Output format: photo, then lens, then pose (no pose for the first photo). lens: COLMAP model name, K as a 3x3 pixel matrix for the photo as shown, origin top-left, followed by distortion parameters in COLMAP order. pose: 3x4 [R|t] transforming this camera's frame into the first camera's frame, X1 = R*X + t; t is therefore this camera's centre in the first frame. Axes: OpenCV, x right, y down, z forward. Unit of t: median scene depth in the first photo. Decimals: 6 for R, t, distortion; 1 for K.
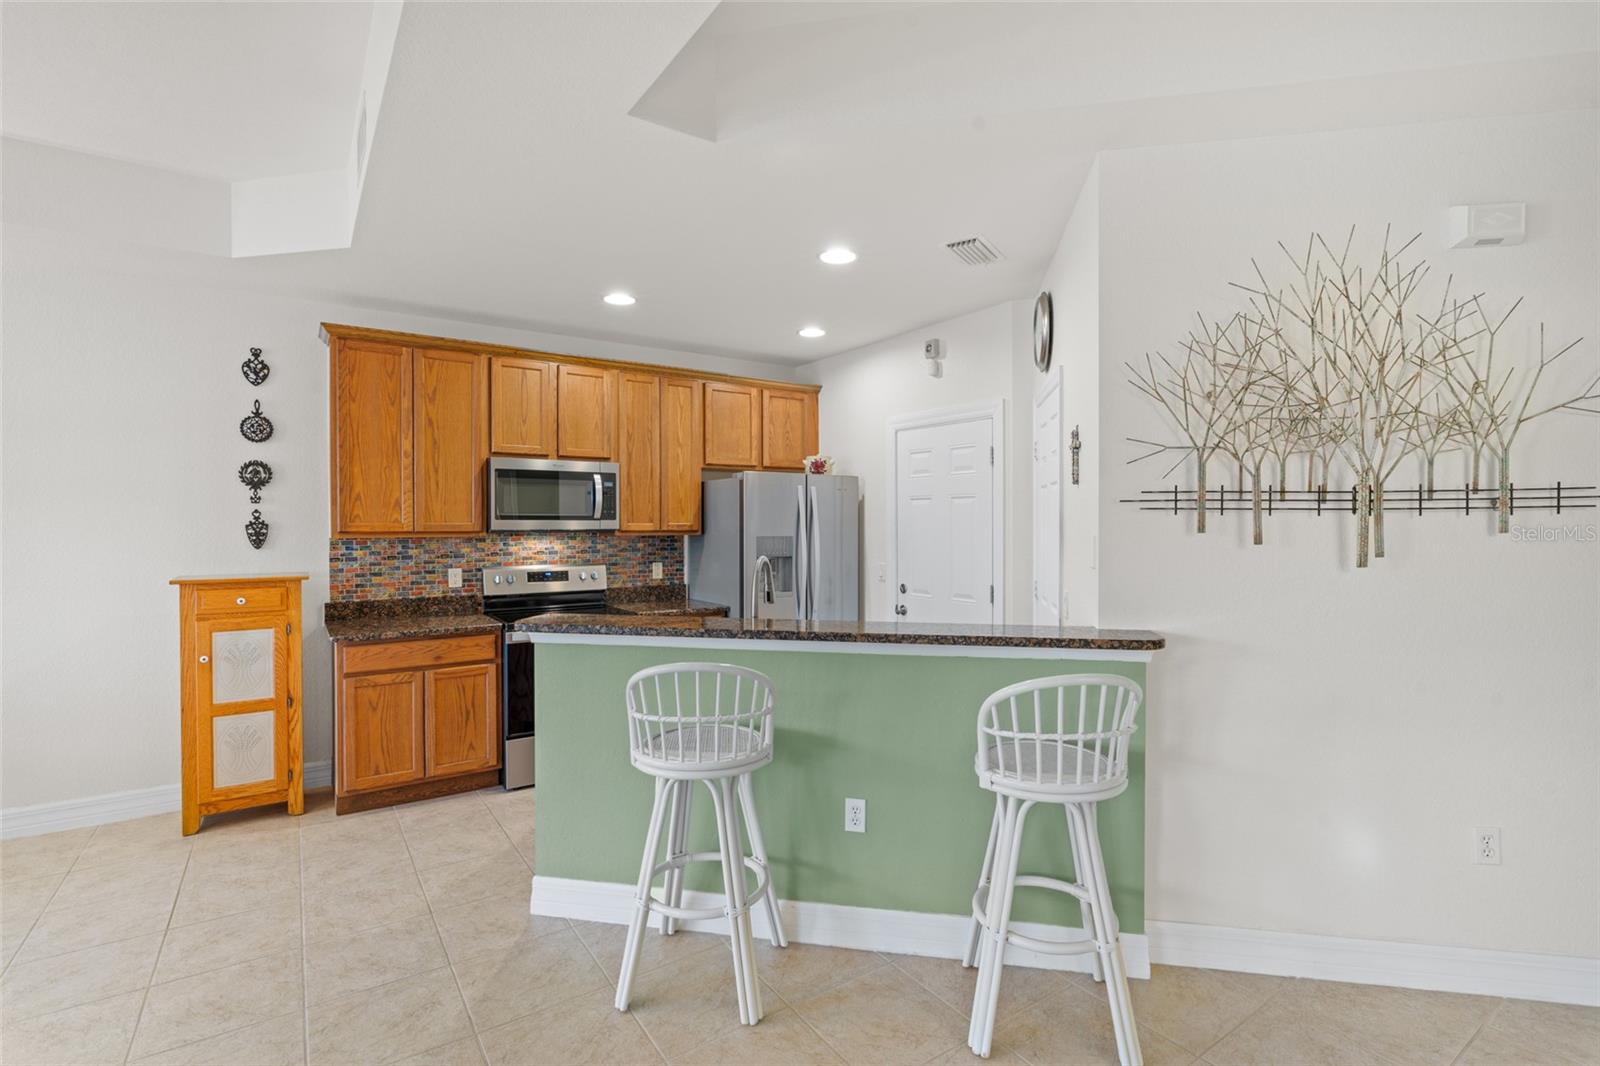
lens RADIAL K [[742.3, 0, 794.2], [0, 742.3, 531.5], [0, 0, 1]] dist [-0.001892, 0.000005]
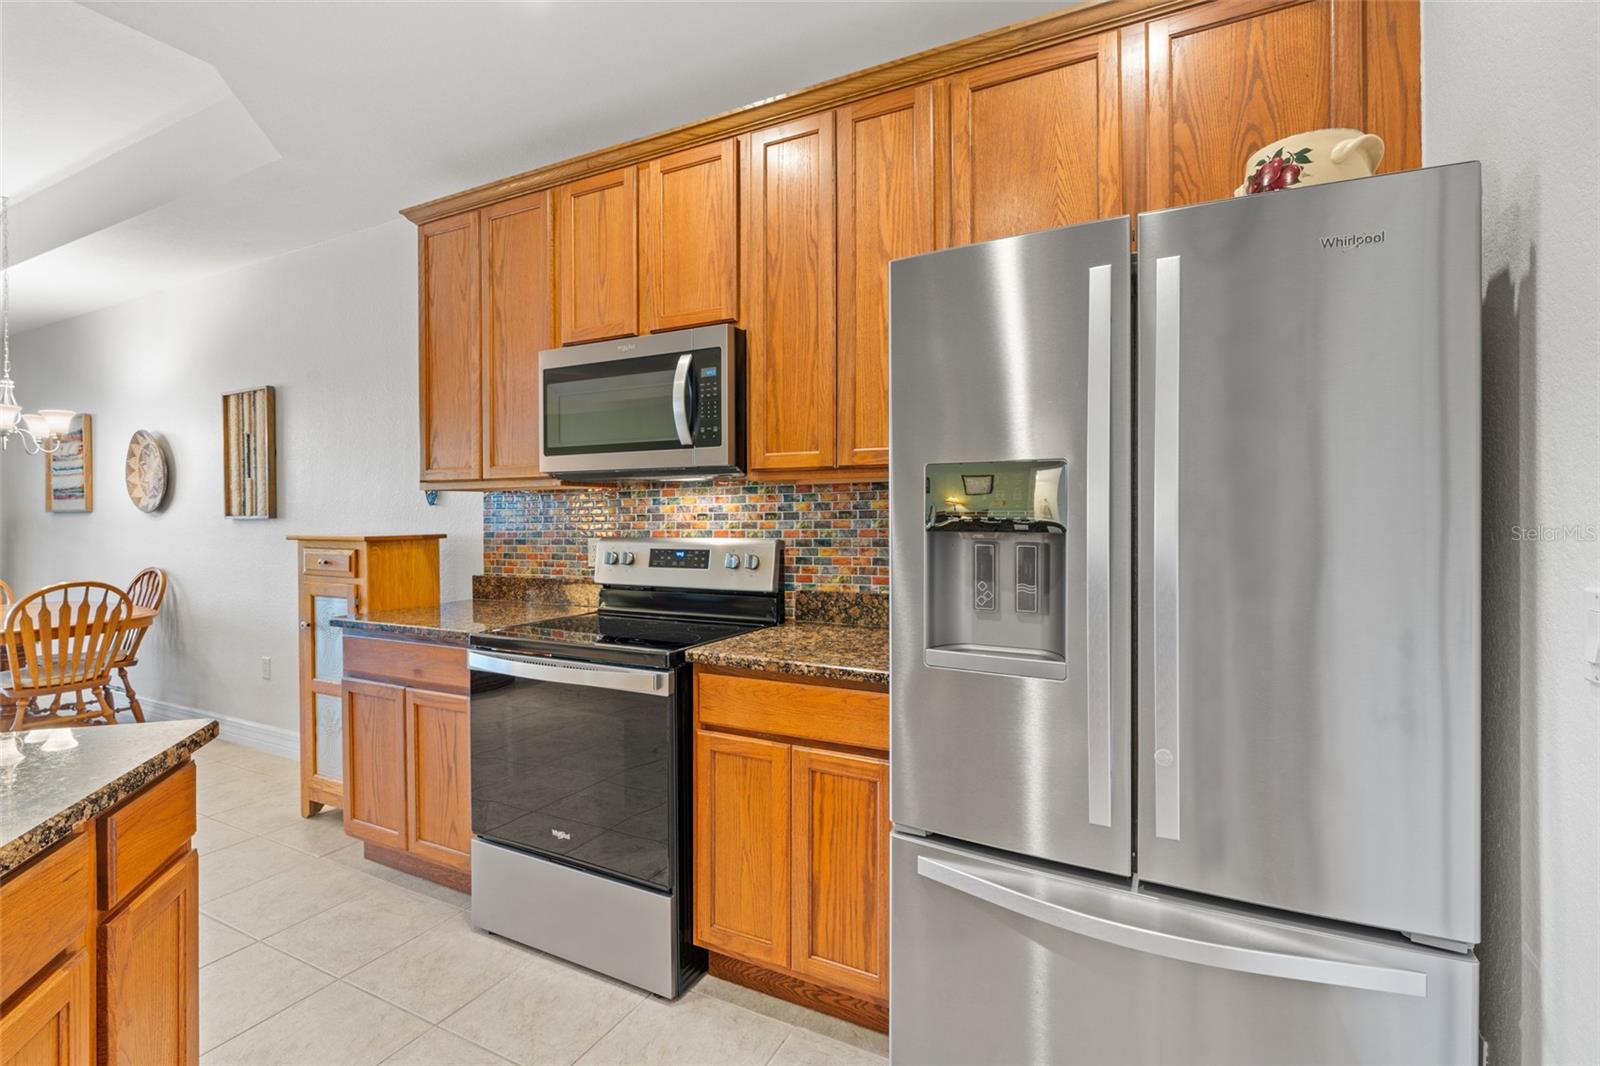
lens RADIAL K [[729.6, 0, 796.6], [0, 729.6, 519.9], [0, 0, 1]] dist [-0.004033, 0.000389]
pose [[0.480511, 0.005120, -0.876974, 0.212846], [-0.005134, 0.999982, 0.003025, 0.033852], [0.876974, 0.003049, 0.480529, 0.924500]]
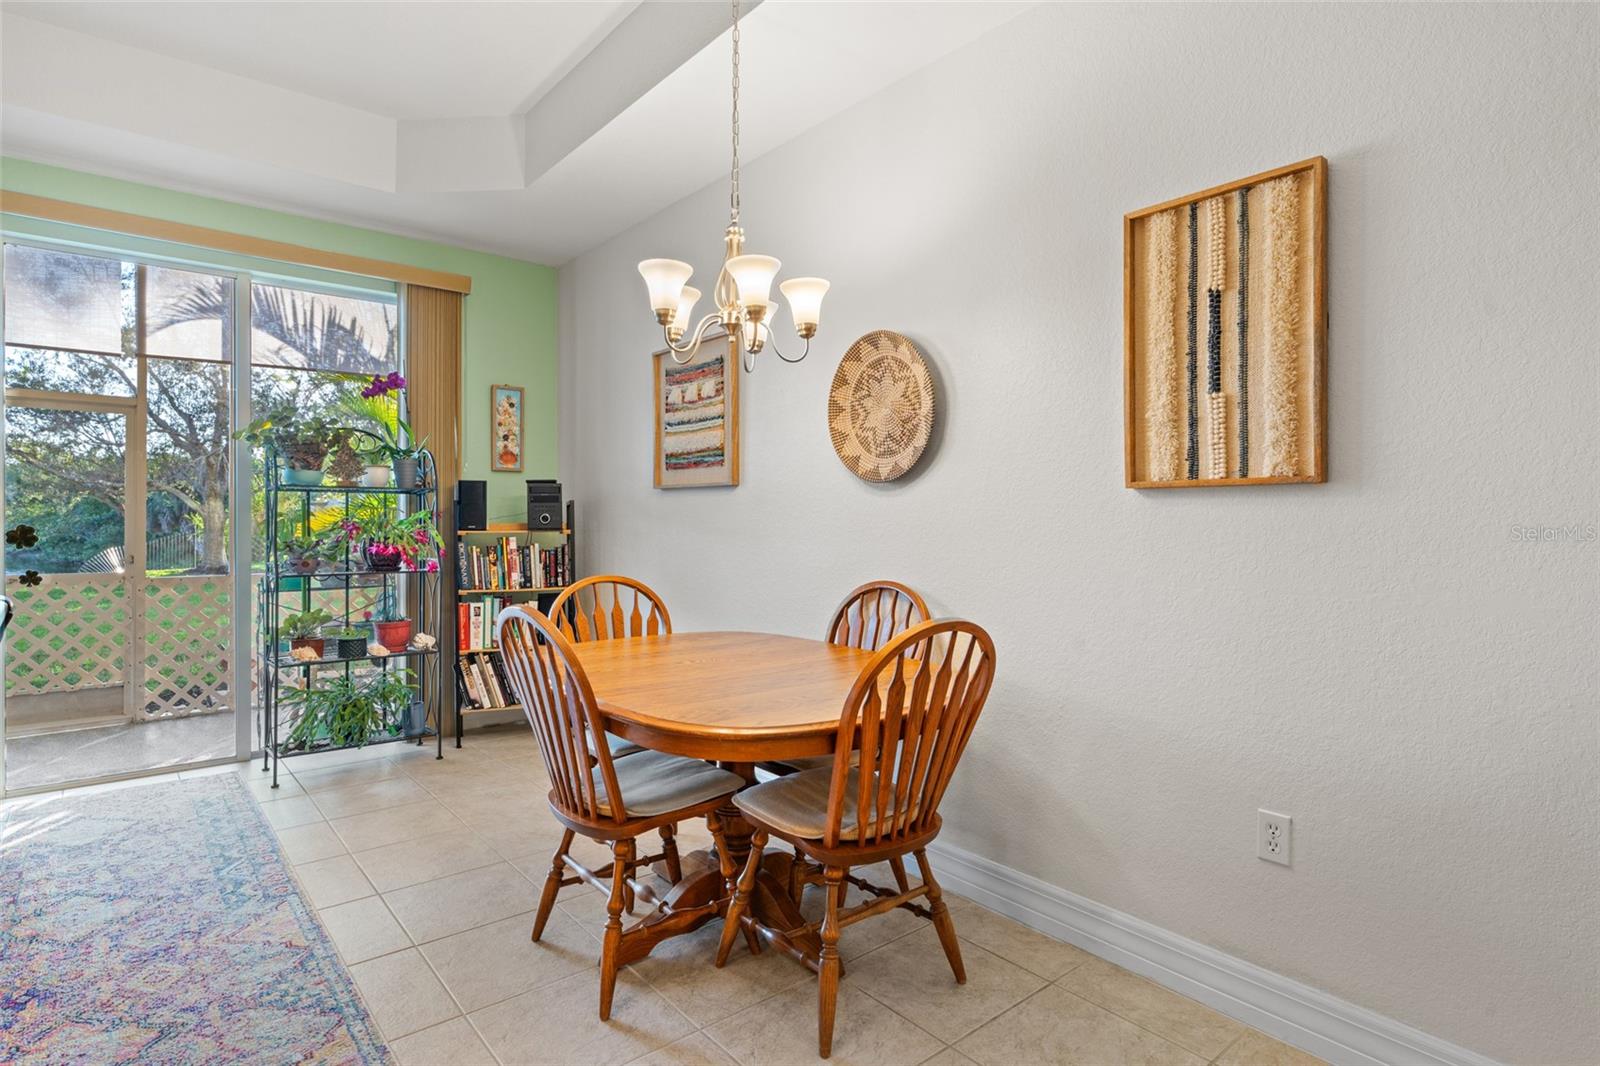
lens RADIAL K [[826.0, 0, 800.0], [0, 826.0, 533.0], [0, 0, 1]] dist [-0.000231, 0.001547]
pose [[0.091406, 0.026549, -0.995460, -0.546642], [-0.012725, 0.999594, 0.025491, 0.056978], [0.995732, 0.010337, 0.091707, 0.458884]]
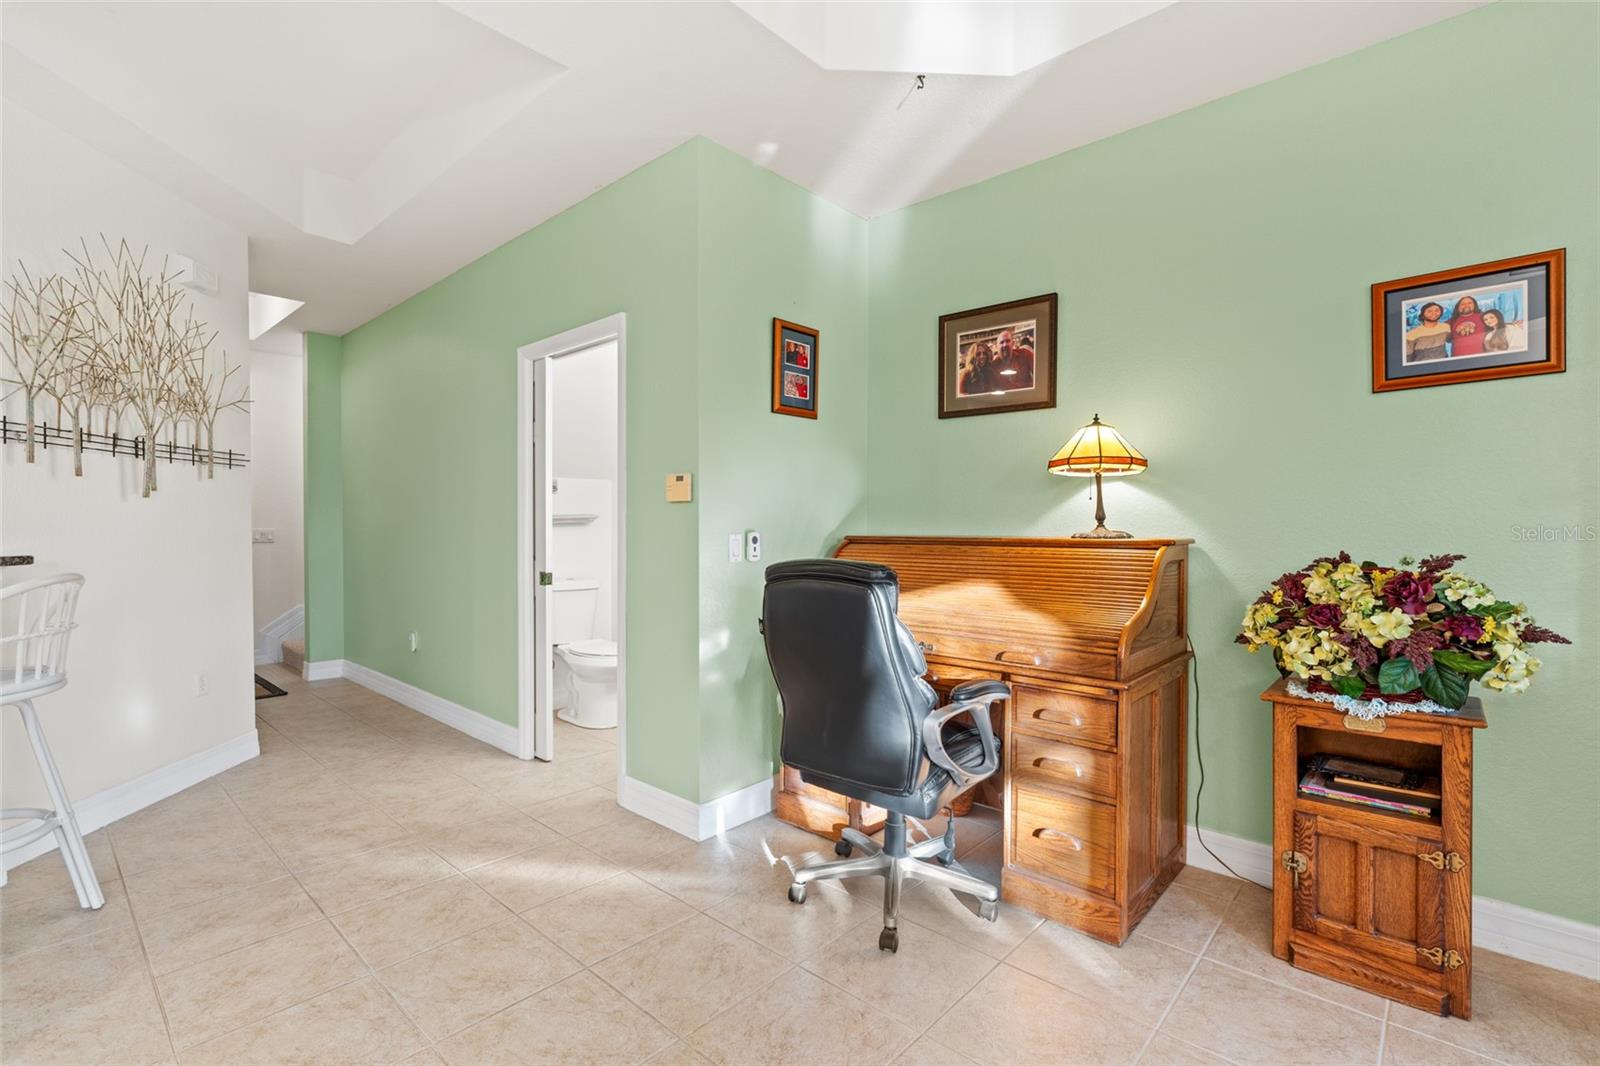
lens RADIAL K [[722.8, 0, 796.2], [0, 722.8, 539.1], [0, 0, 1]] dist [0.000968, 0.000293]
pose [[-0.231135, -0.013886, 0.972823, -0.440055], [0.007919, 0.999838, 0.016153, 0.061922], [-0.972890, 0.011438, -0.230987, 0.081210]]
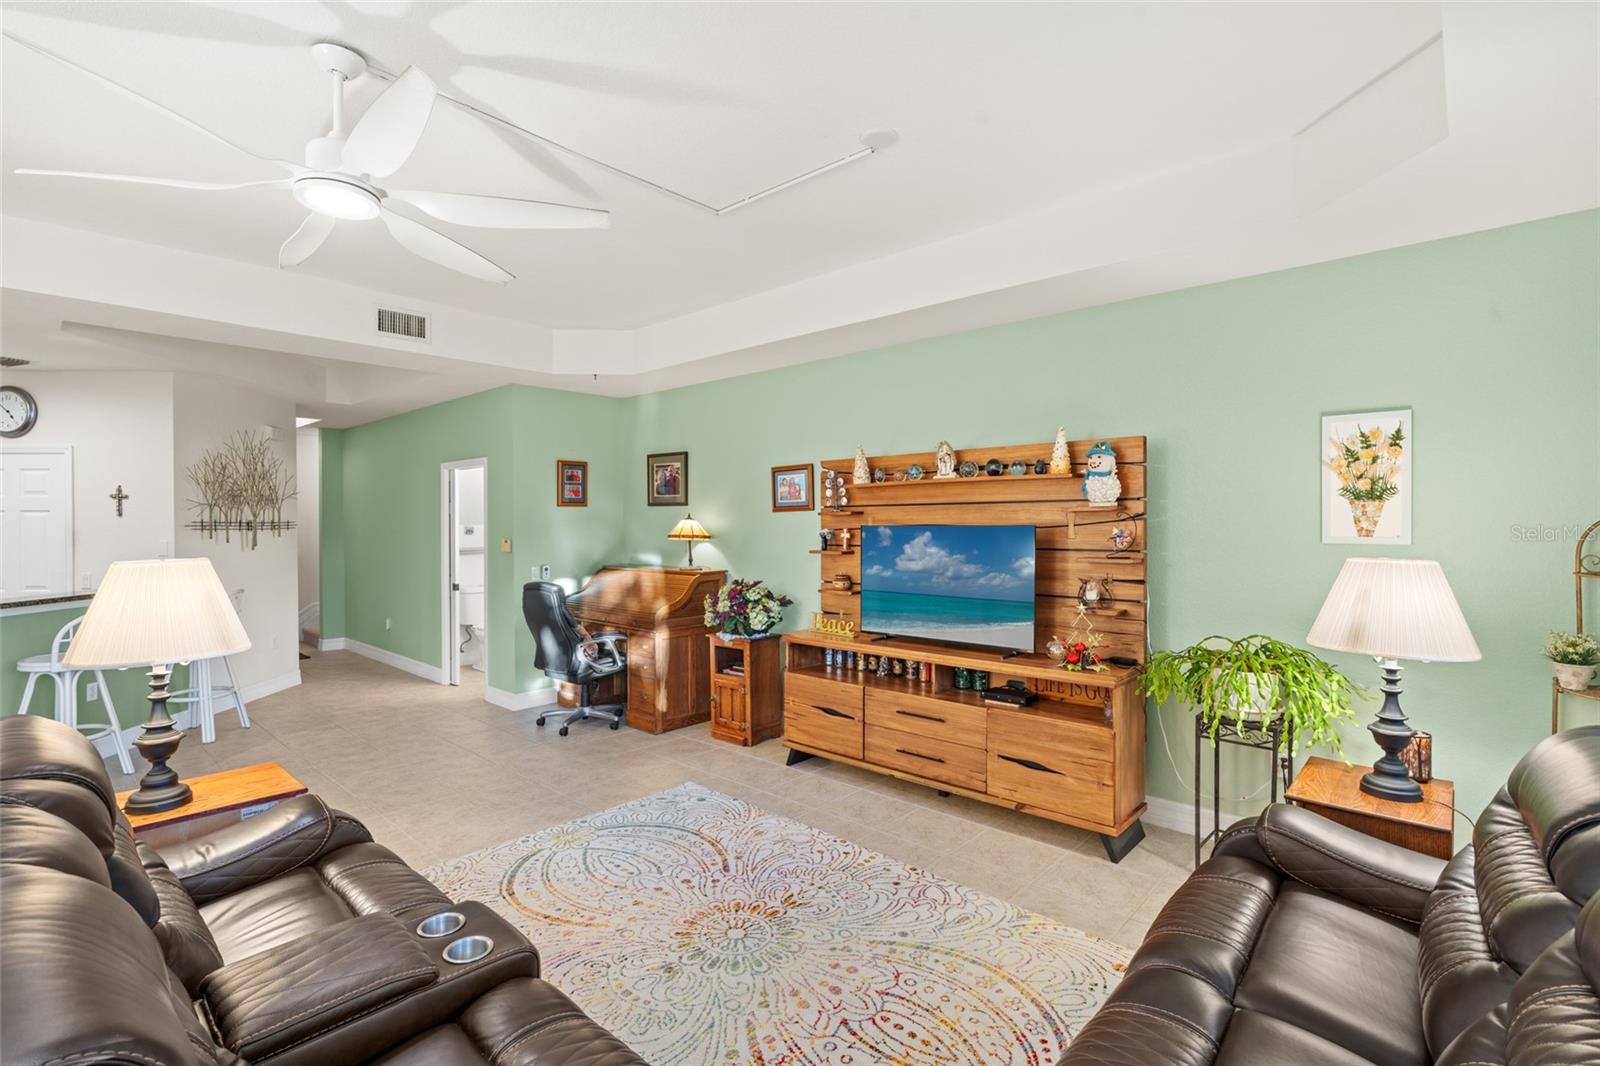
lens RADIAL K [[745.2, 0, 801.8], [0, 745.2, 526.7], [0, 0, 1]] dist [-0.003235, -0.000167]
pose [[-0.229302, -0.002646, 0.973352, -1.345050], [0.013052, 0.999898, 0.005793, -0.015889], [-0.973268, 0.014033, -0.229245, -0.206730]]
